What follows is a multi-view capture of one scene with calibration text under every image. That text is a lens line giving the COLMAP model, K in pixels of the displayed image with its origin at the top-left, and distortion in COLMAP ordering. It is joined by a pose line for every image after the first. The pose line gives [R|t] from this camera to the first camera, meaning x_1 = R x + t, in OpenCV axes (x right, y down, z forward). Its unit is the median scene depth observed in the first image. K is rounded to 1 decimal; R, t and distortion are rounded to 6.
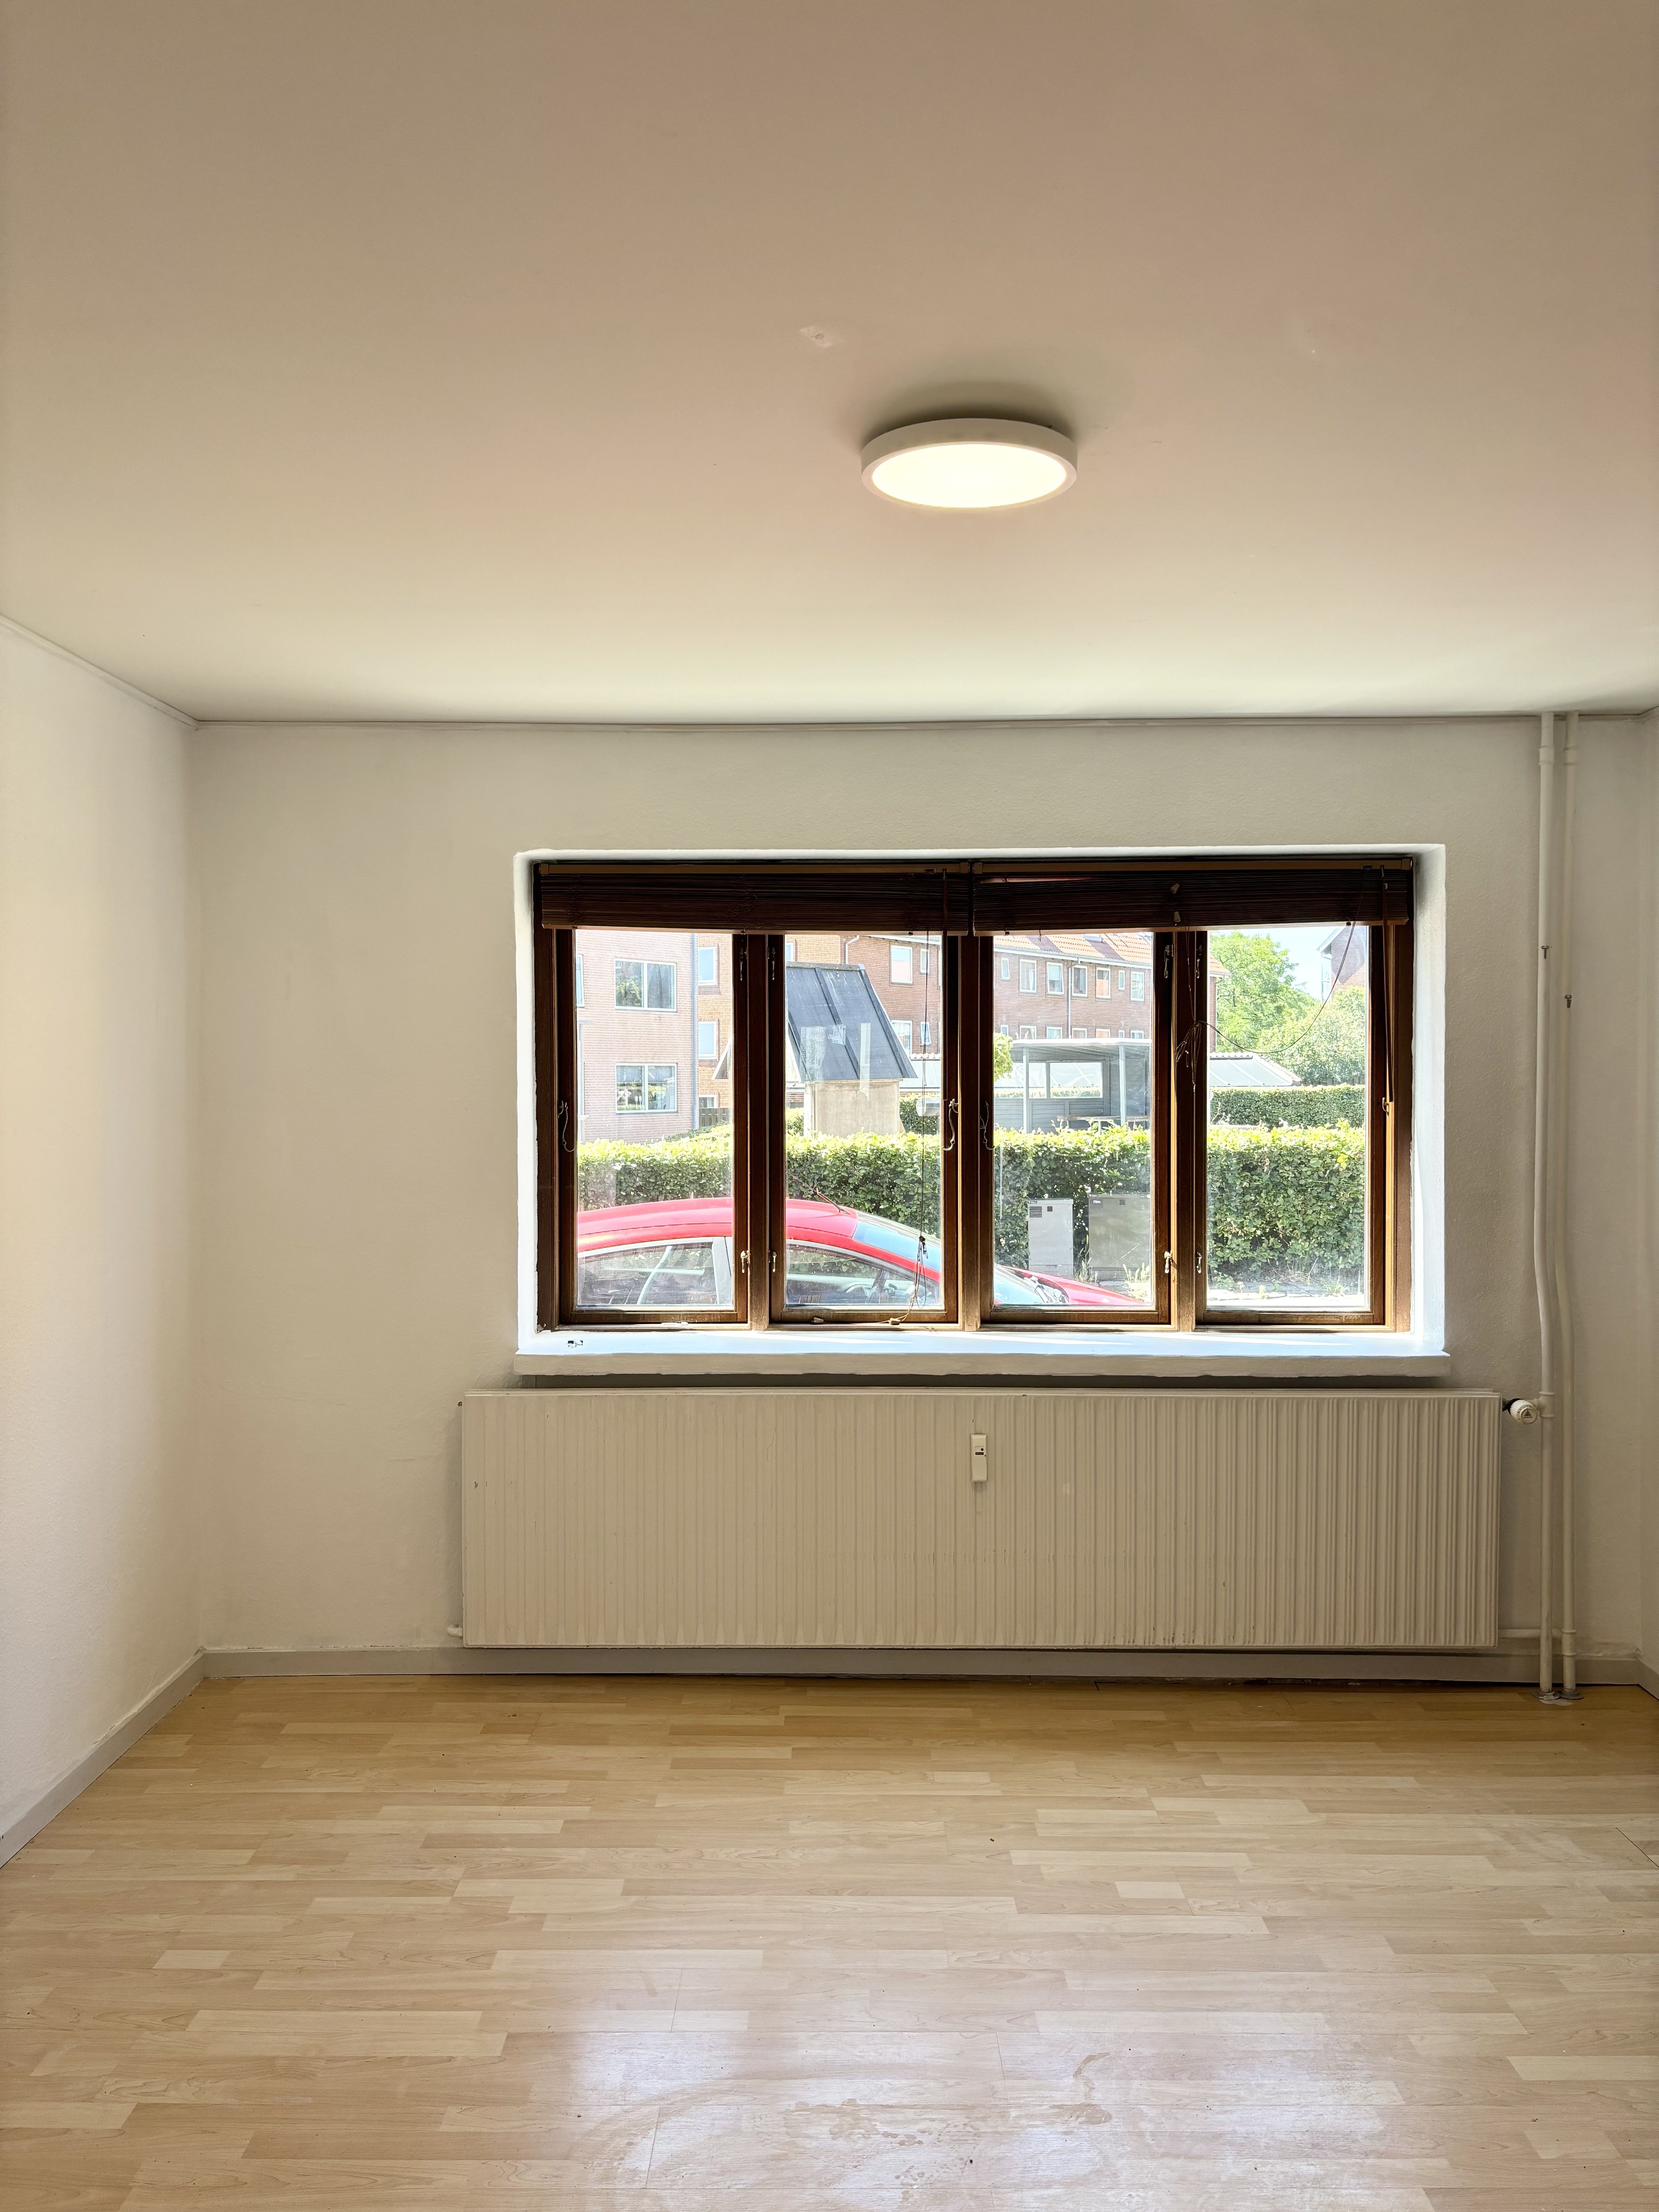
lens RADIAL K [[1667.7, 0, 808.1], [0, 1667.7, 1094.8], [0, 0, 1]] dist [0.043918, -0.035687]
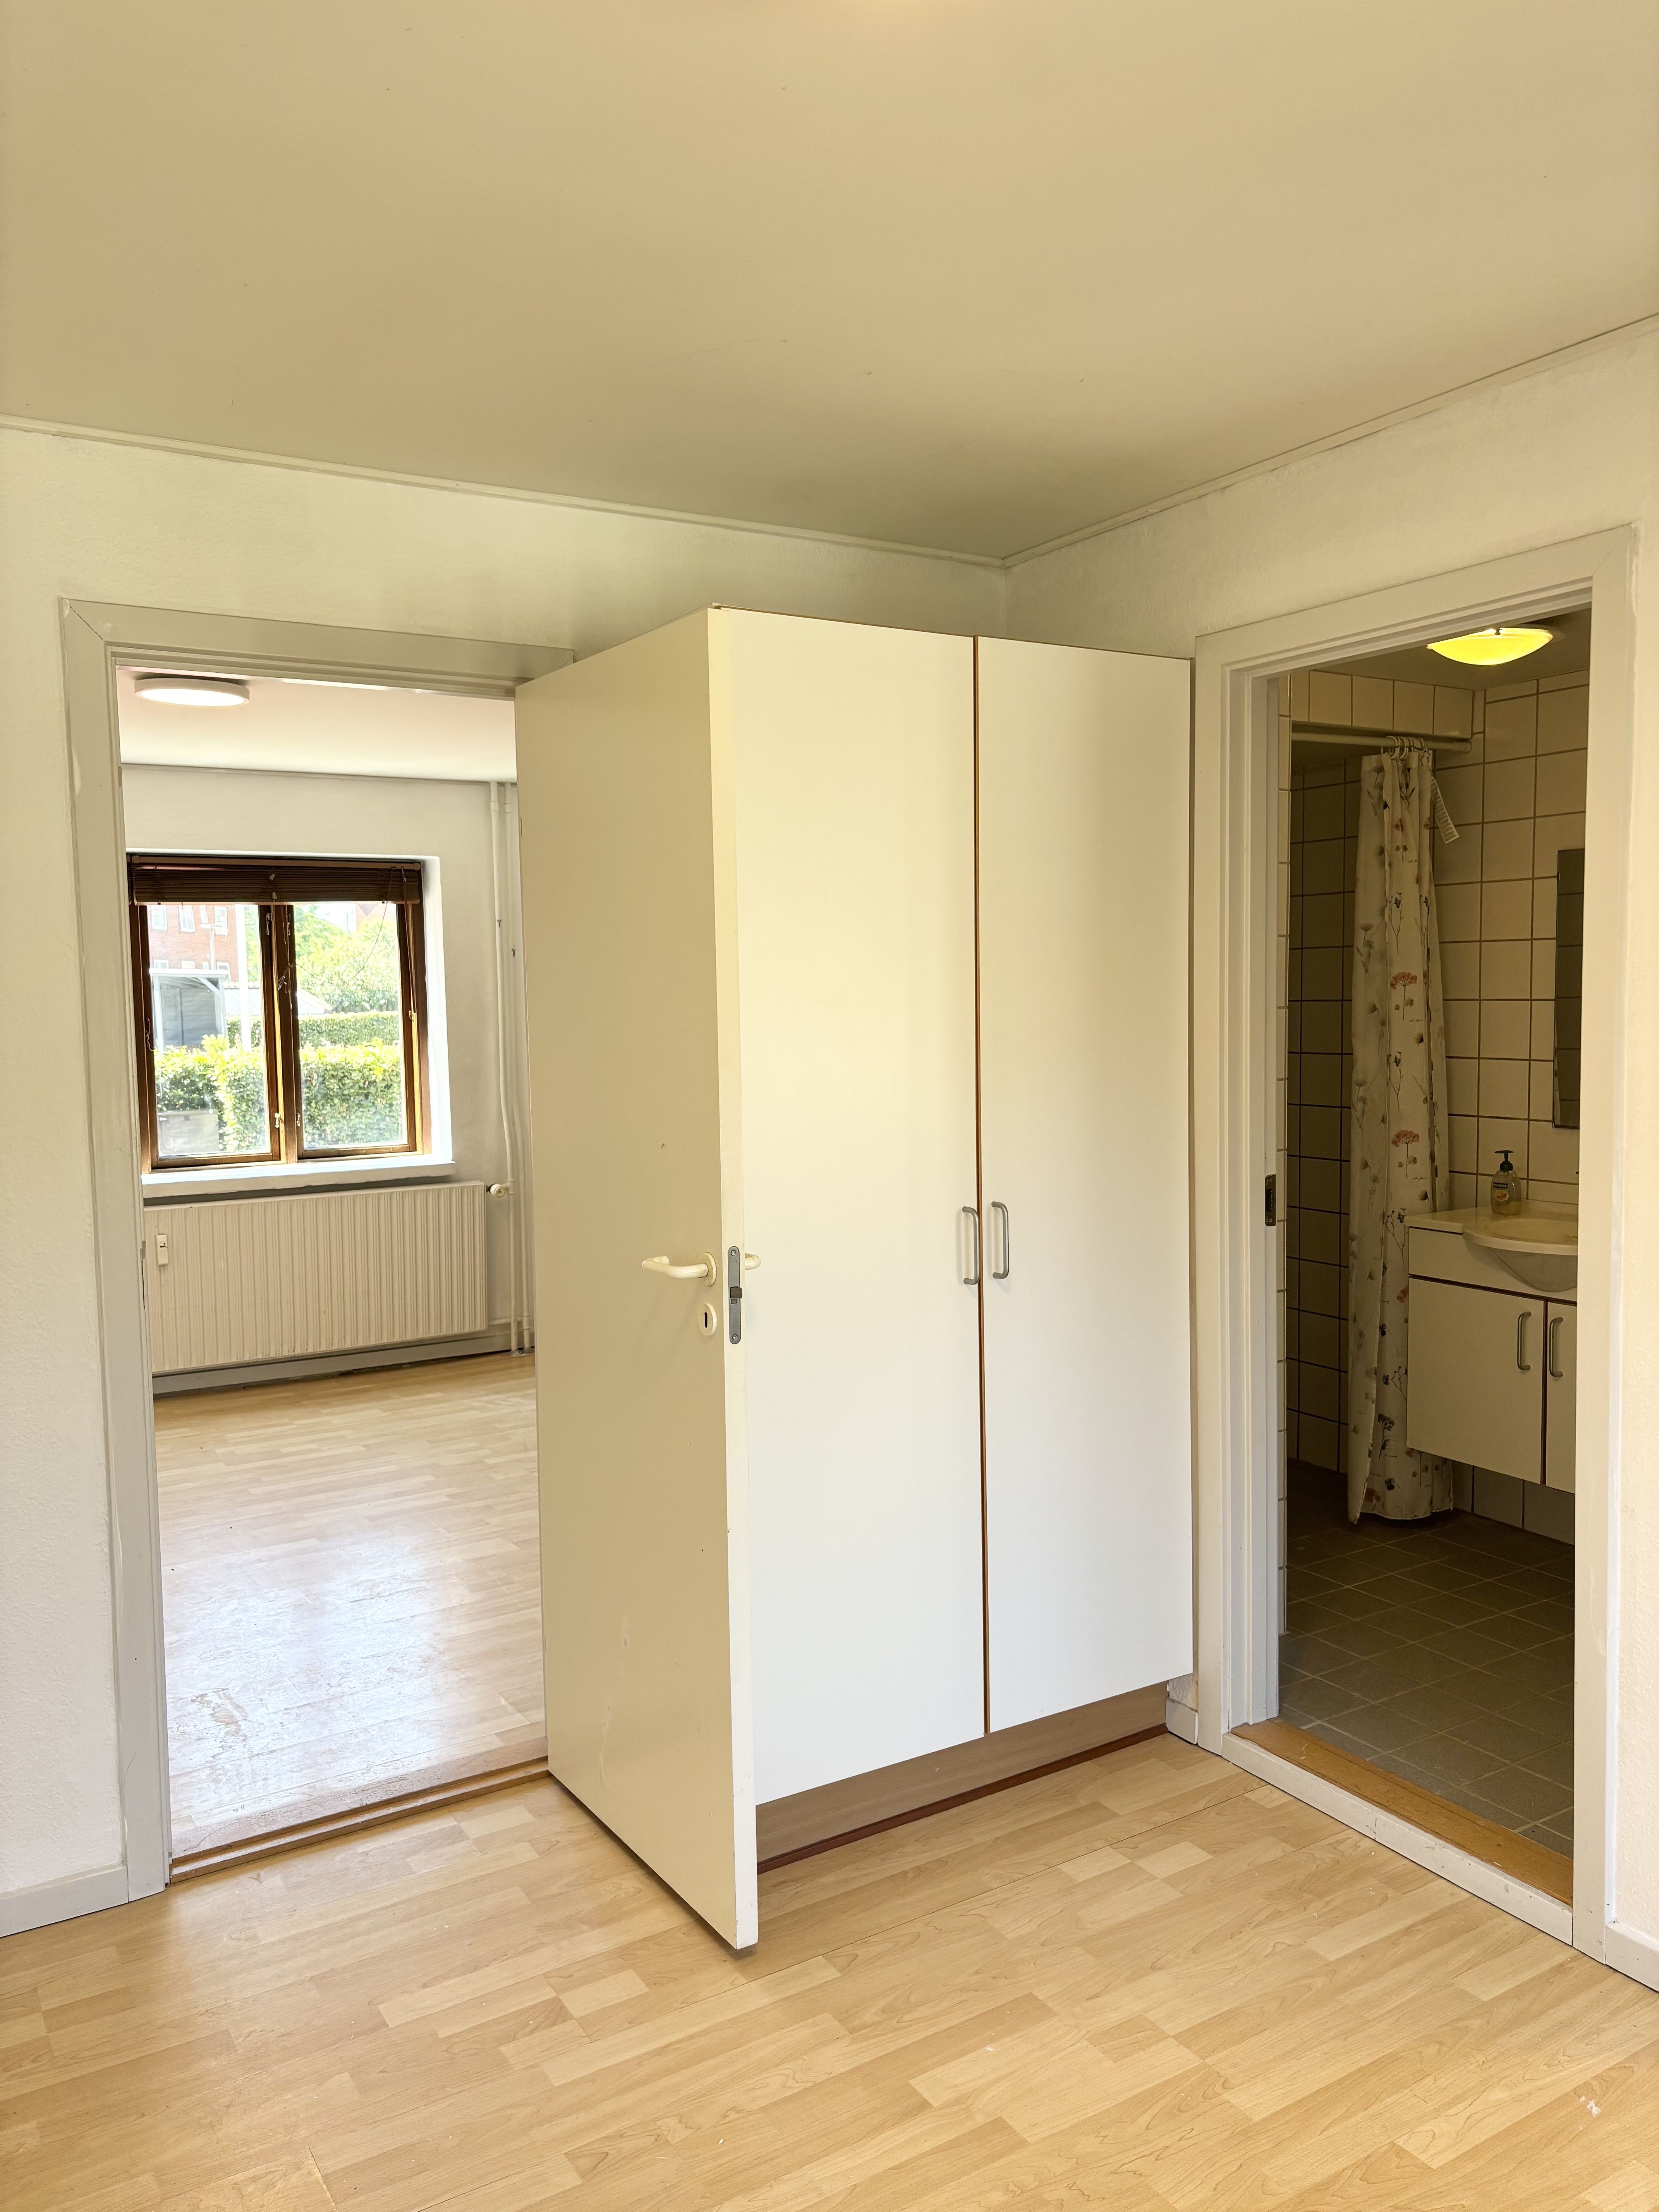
lens RADIAL K [[1667.7, 0, 866.6], [0, 1667.7, 1108.2], [0, 0, 1]] dist [0.043918, -0.035687]
pose [[0.826706, -0.054215, 0.560016, -0.203793], [0.026067, 0.997969, 0.058131, 0.013457], [-0.562030, -0.033460, 0.826440, -0.591515]]
